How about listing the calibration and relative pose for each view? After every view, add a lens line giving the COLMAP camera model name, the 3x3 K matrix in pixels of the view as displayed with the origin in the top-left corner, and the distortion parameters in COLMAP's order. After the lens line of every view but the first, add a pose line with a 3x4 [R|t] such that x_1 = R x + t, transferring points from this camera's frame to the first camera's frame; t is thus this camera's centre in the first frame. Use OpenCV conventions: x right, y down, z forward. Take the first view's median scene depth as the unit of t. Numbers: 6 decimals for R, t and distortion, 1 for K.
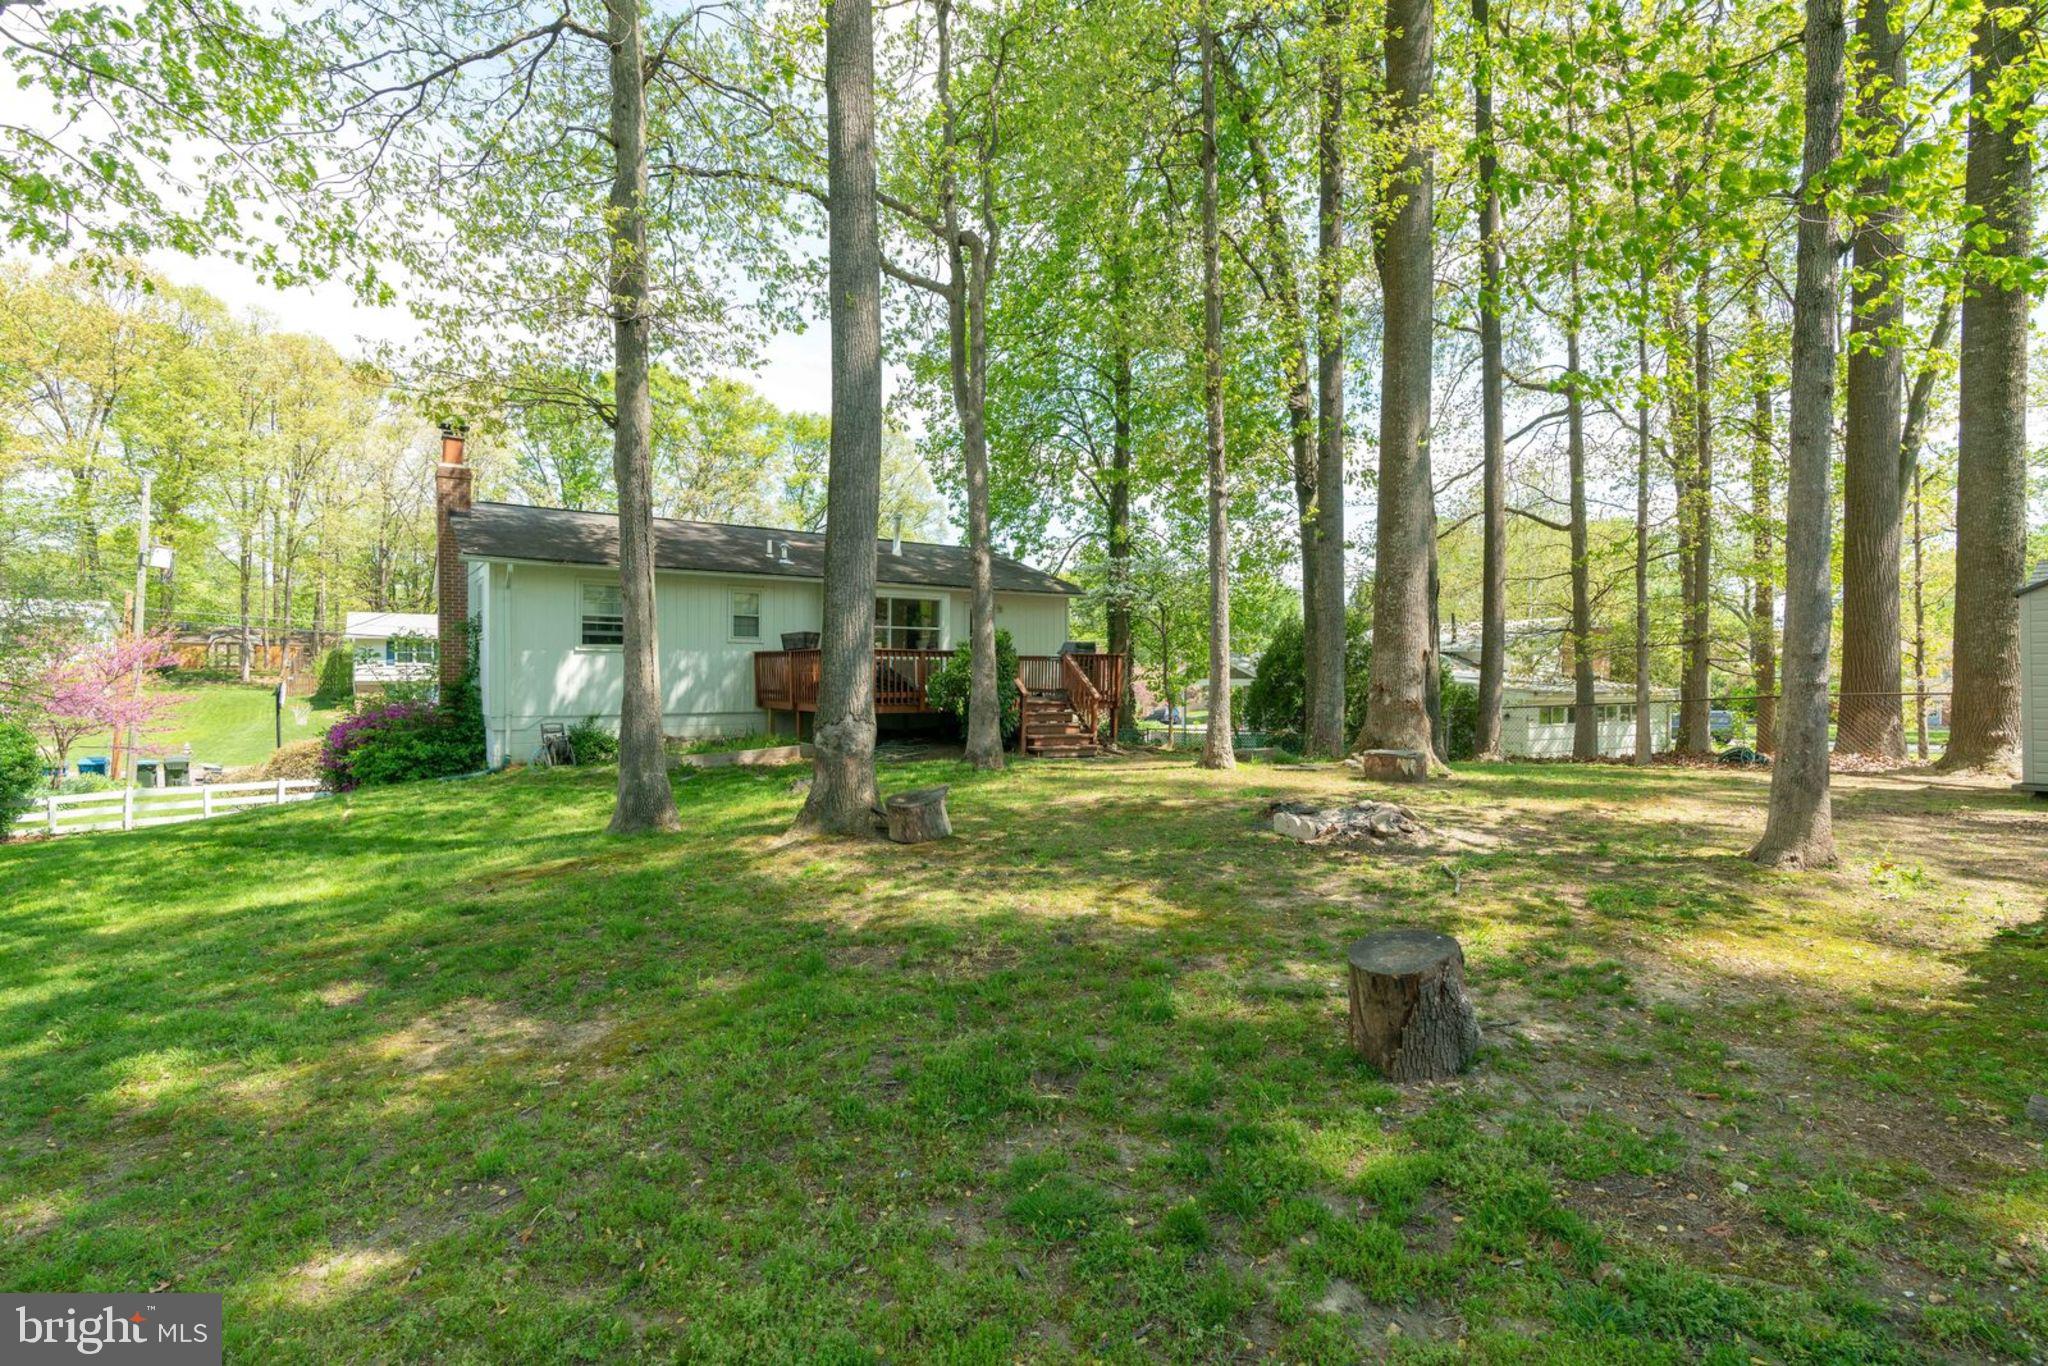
lens RADIAL K [[923.8, 0, 1025.4], [0, 923.8, 689.6], [0, 0, 1]] dist [-0.013369, 0.002650]
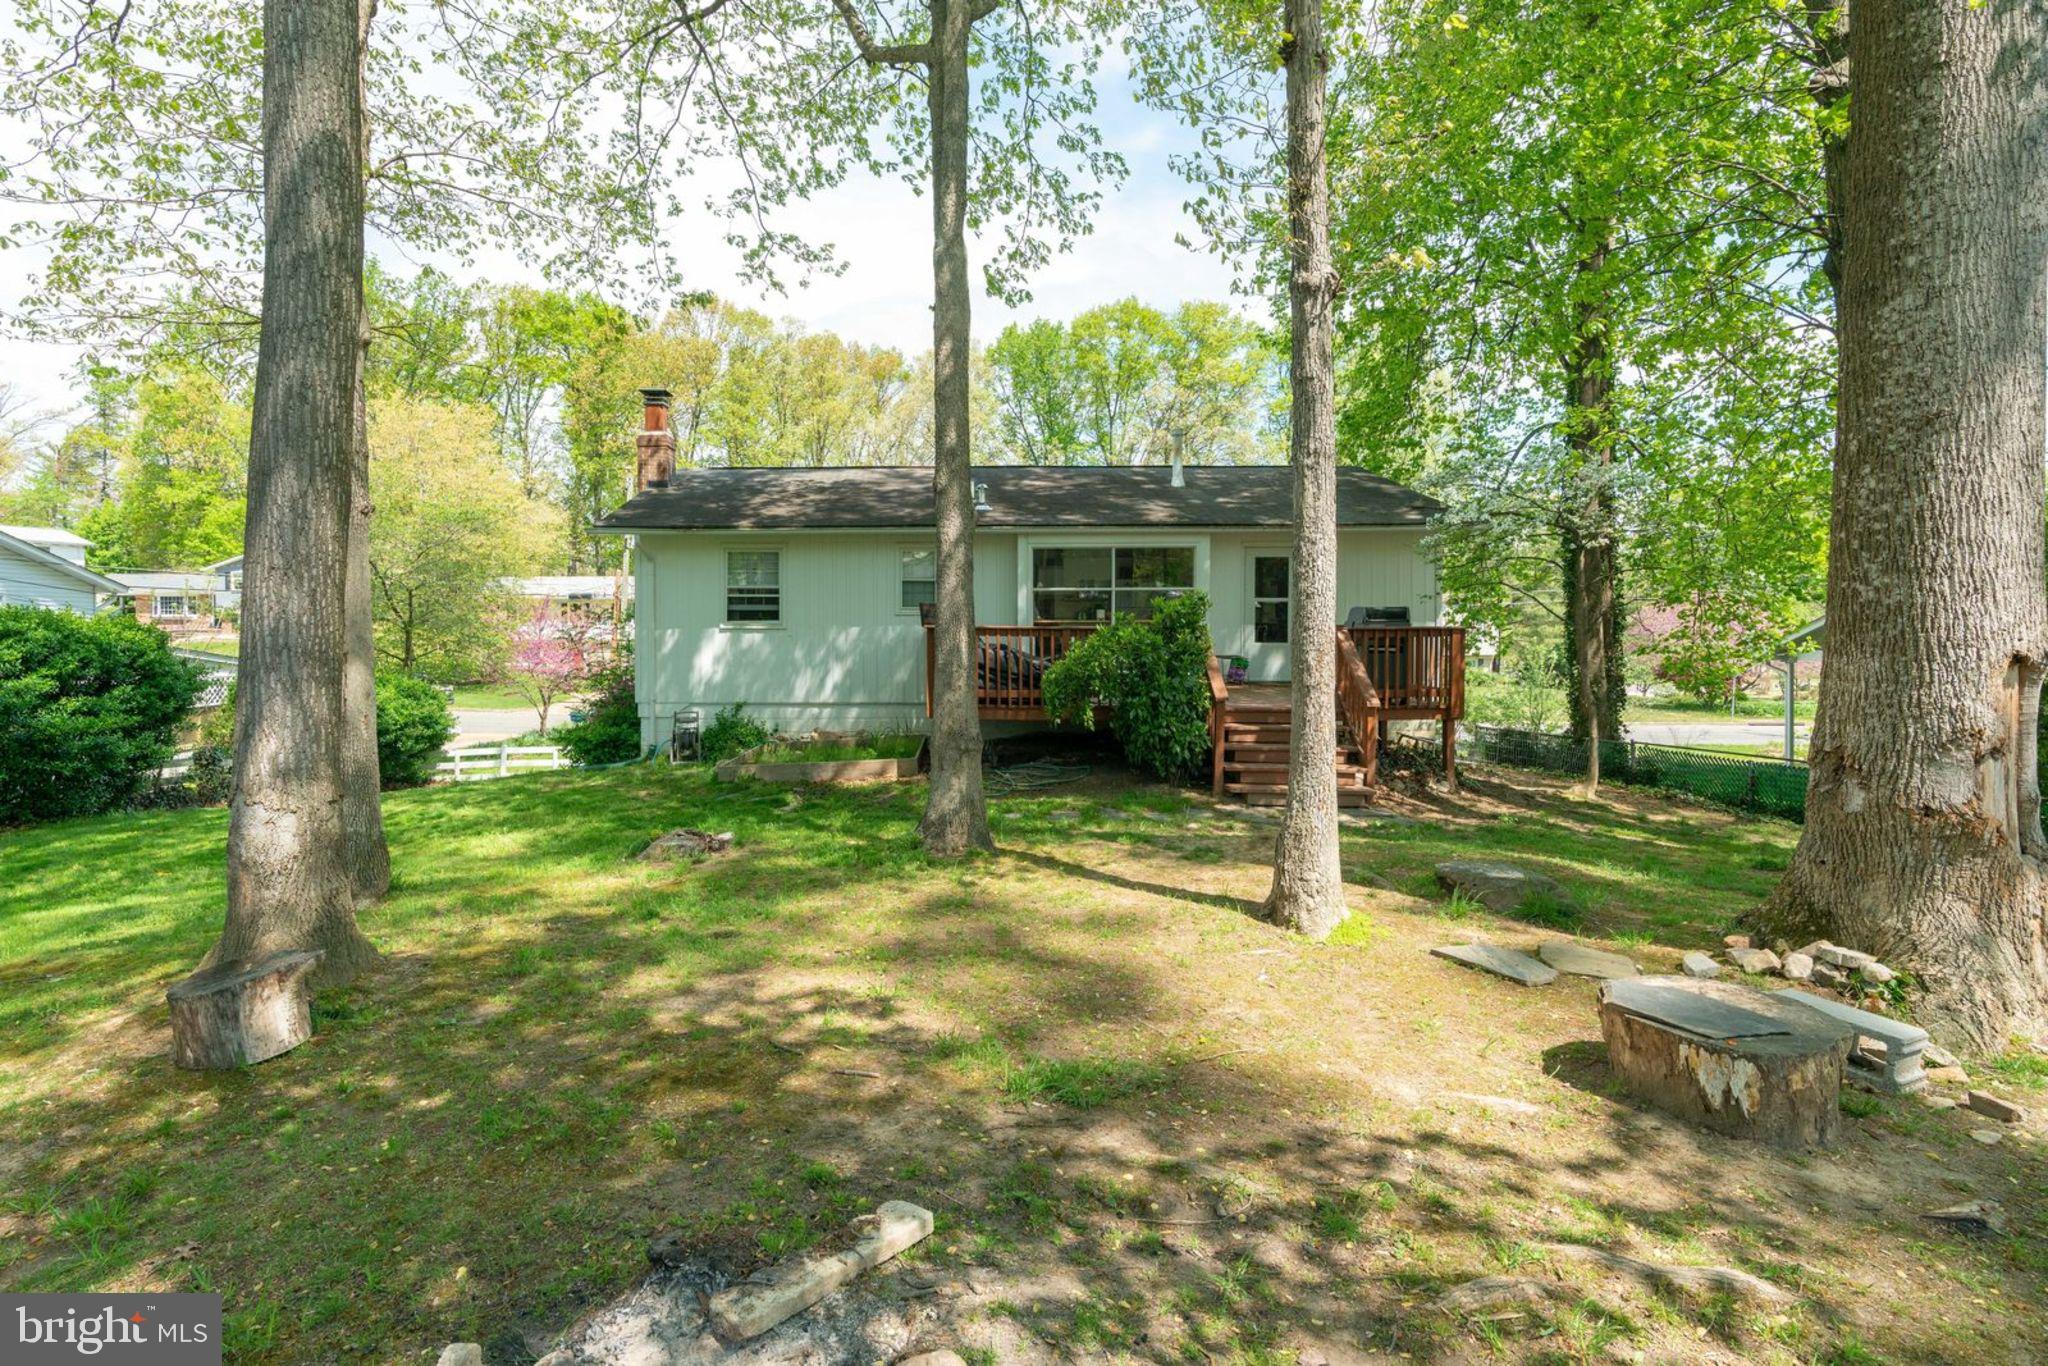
lens RADIAL K [[1001.7, 0, 943.5], [0, 1001.7, 624.9], [0, 0, 1]] dist [-0.006853, 0.002983]
pose [[0.810957, -0.004180, -0.585091, 0.190354], [-0.006164, 0.999858, -0.015687, -0.025694], [0.585074, 0.016328, 0.810816, 0.283102]]
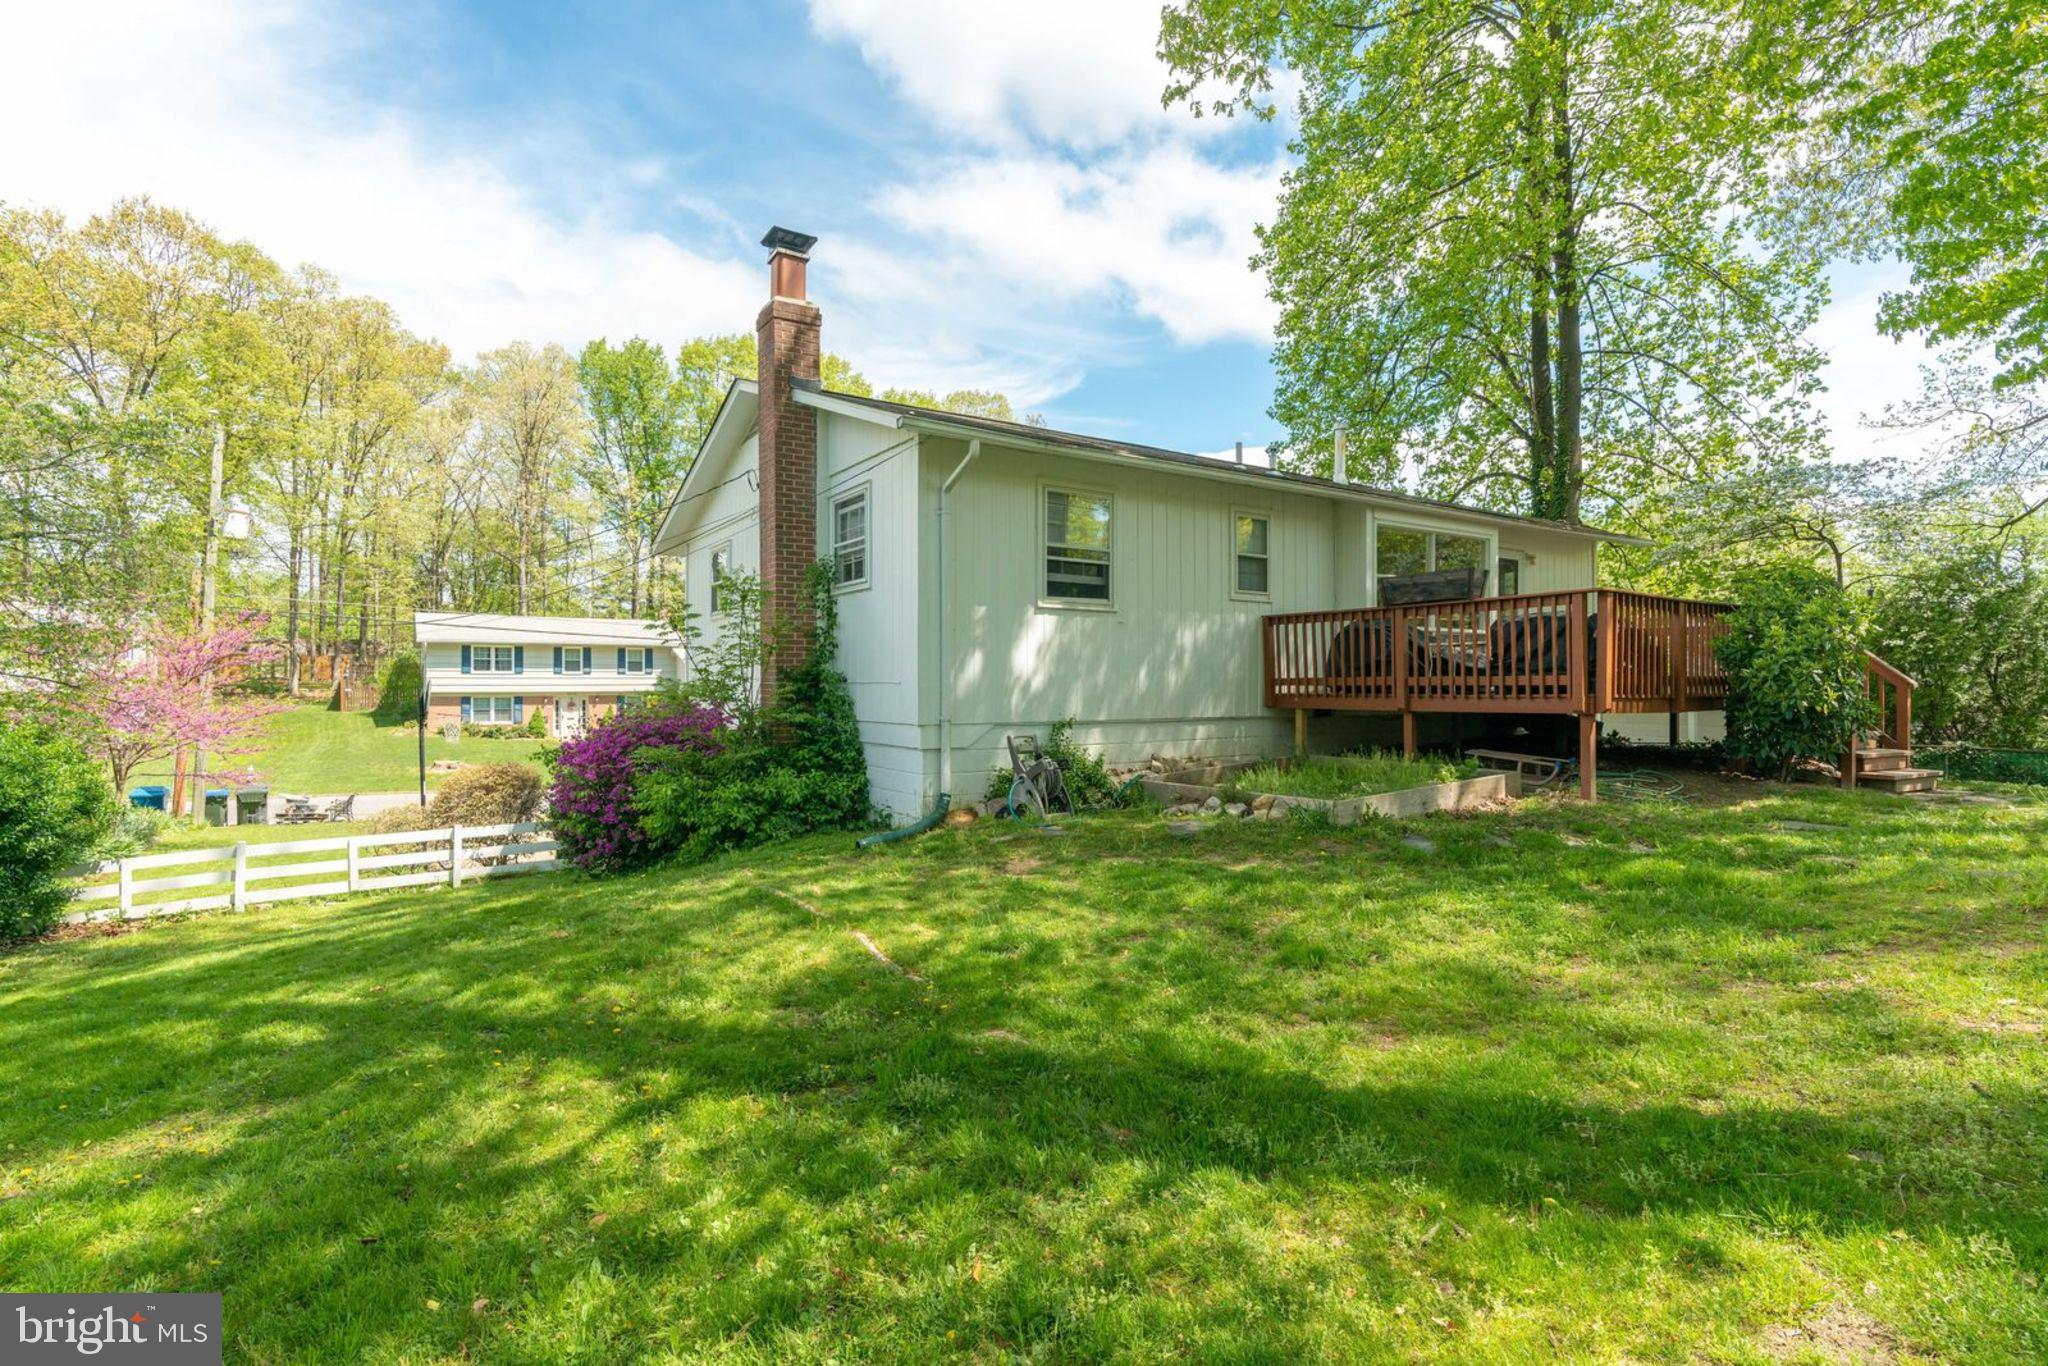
lens RADIAL K [[972.5, 0, 1015.3], [0, 972.5, 691.7], [0, 0, 1]] dist [-0.001637, -0.000738]
pose [[0.998927, -0.006886, -0.045791, -0.380999], [0.006334, 0.999906, -0.012200, 0.013007], [0.045870, 0.011897, 0.998877, 0.324108]]
